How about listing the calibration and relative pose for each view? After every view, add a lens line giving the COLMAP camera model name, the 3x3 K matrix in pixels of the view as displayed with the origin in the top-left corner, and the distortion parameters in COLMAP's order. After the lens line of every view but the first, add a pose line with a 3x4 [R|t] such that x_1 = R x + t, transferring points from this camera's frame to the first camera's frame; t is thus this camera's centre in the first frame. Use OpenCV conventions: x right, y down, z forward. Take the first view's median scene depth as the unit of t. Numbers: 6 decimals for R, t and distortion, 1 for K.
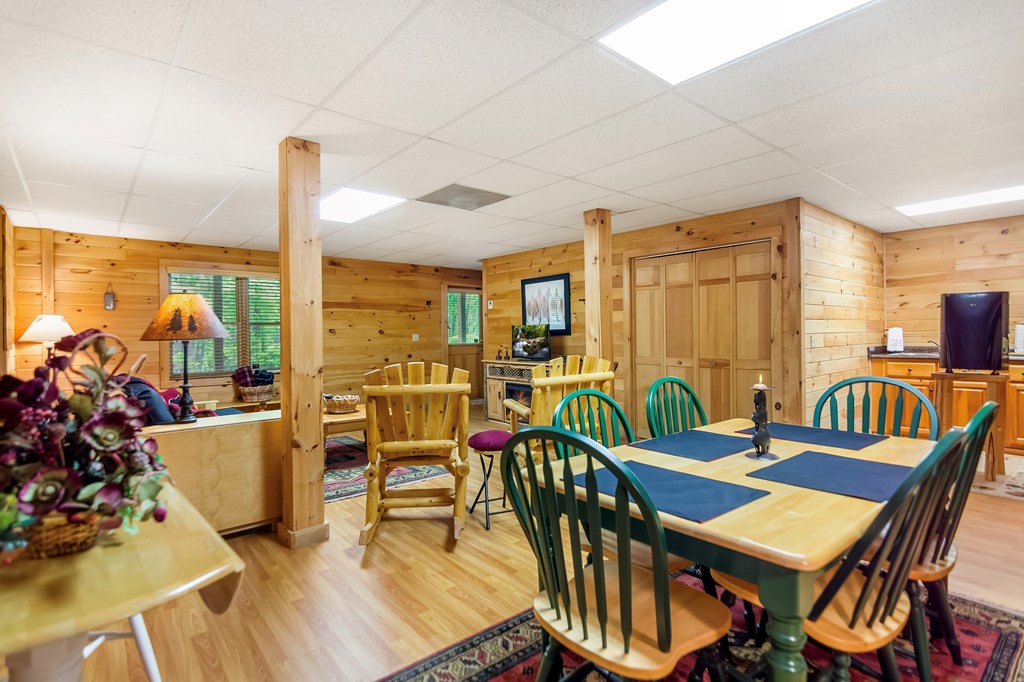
lens RADIAL K [[515.4, 0, 507.7], [0, 515.4, 339.2], [0, 0, 1]] dist [-0.003379, -0.000006]
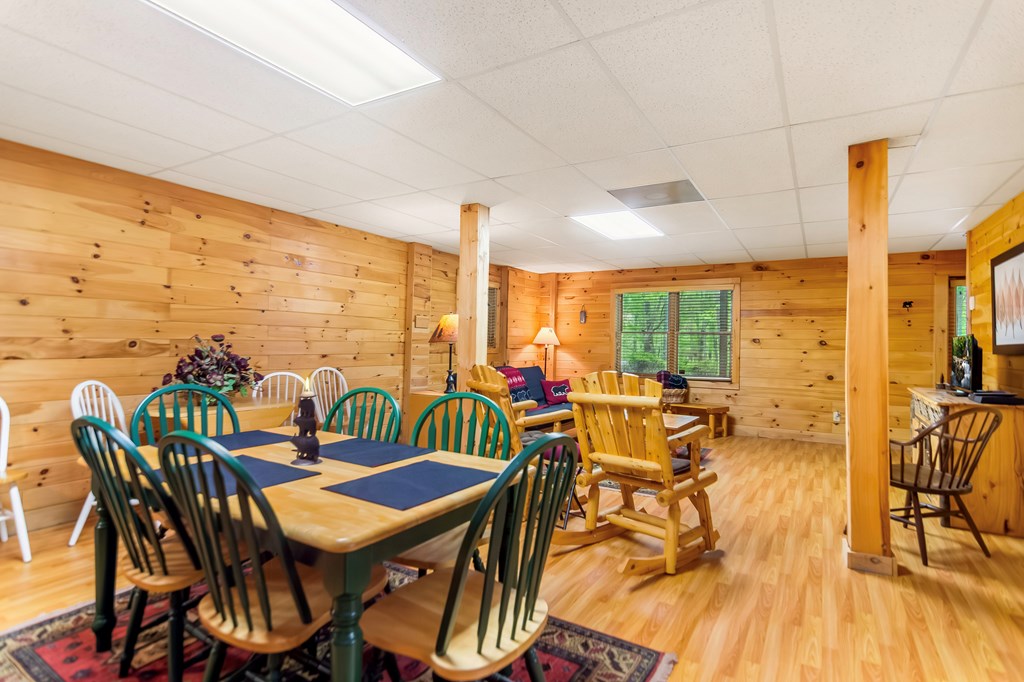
lens RADIAL K [[515.4, 0, 506.6], [0, 515.4, 340.2], [0, 0, 1]] dist [-0.003379, -0.000006]
pose [[0.323724, 0.012582, -0.946068, 0.438261], [-0.026334, 0.999644, 0.004283, -0.009967], [0.945785, 0.023527, 0.323940, 0.295523]]
